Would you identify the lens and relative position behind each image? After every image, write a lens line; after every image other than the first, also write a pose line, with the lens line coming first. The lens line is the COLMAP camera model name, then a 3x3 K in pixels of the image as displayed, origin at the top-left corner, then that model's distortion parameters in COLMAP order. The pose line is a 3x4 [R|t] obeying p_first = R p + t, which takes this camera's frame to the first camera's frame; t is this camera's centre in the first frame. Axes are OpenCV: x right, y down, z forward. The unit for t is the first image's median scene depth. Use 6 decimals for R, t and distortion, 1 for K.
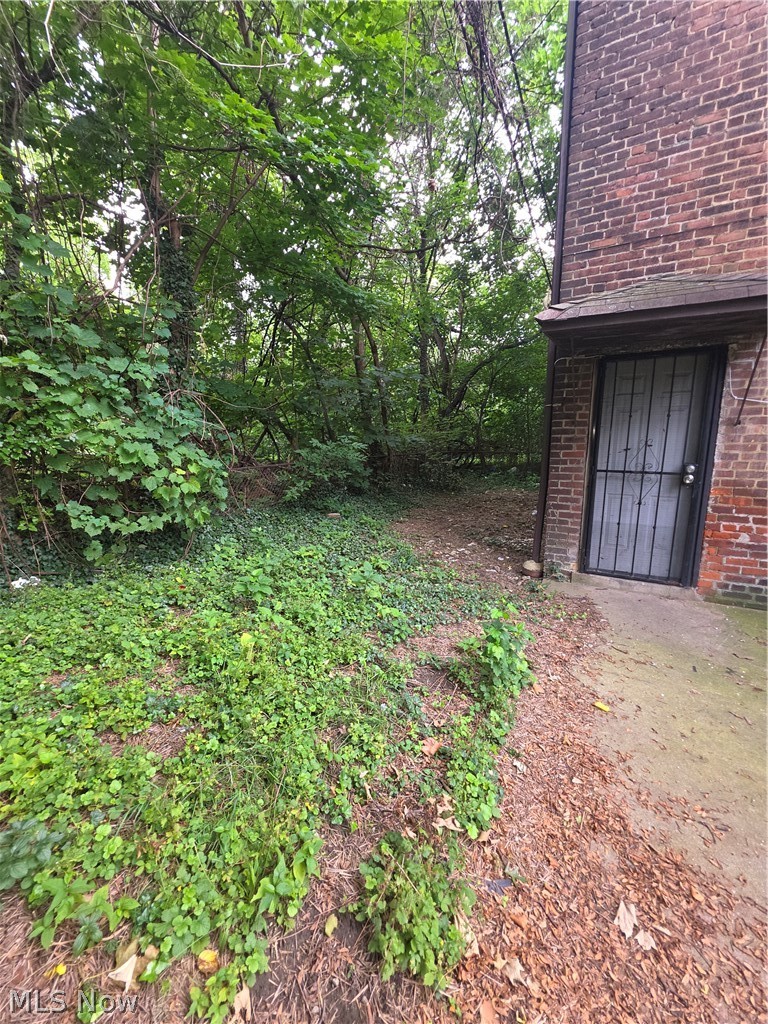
lens RADIAL K [[410.5, 0, 382.9], [0, 410.5, 512.5], [0, 0, 1]] dist [-0.003567, 0.000900]
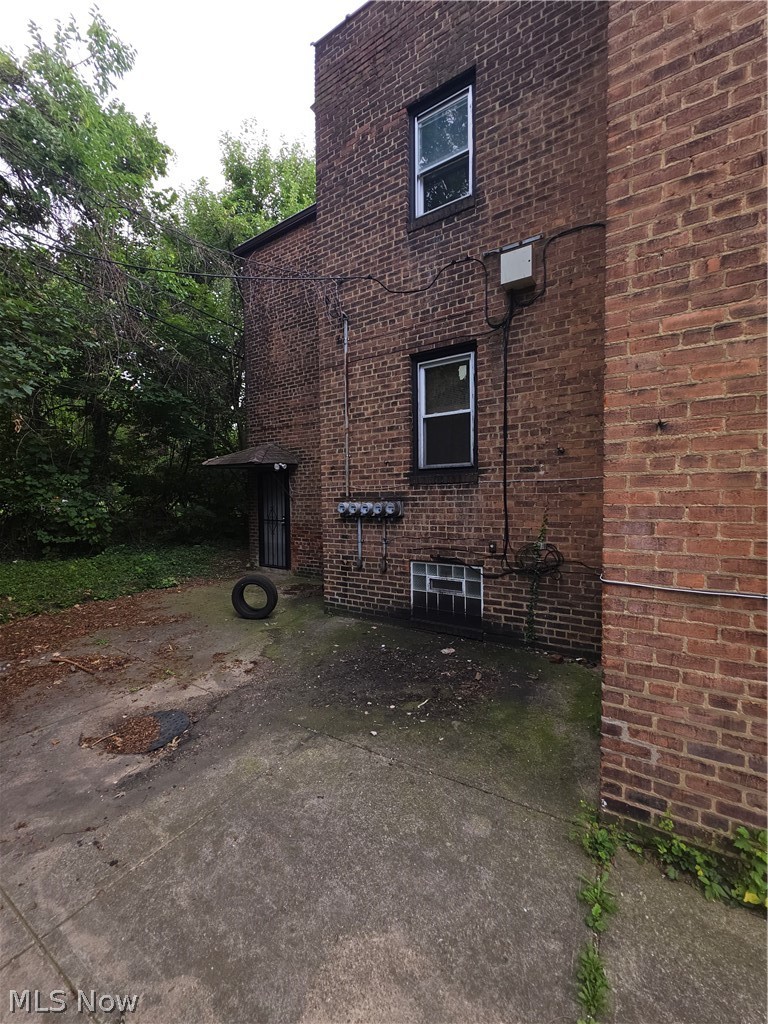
lens RADIAL K [[410.5, 0, 384.6], [0, 410.5, 512.8], [0, 0, 1]] dist [-0.003567, 0.000900]
pose [[0.997736, 0.003777, -0.067147, 1.516874], [-0.013493, 0.989363, -0.144840, 0.202911], [0.065885, 0.145418, 0.987174, -1.361547]]
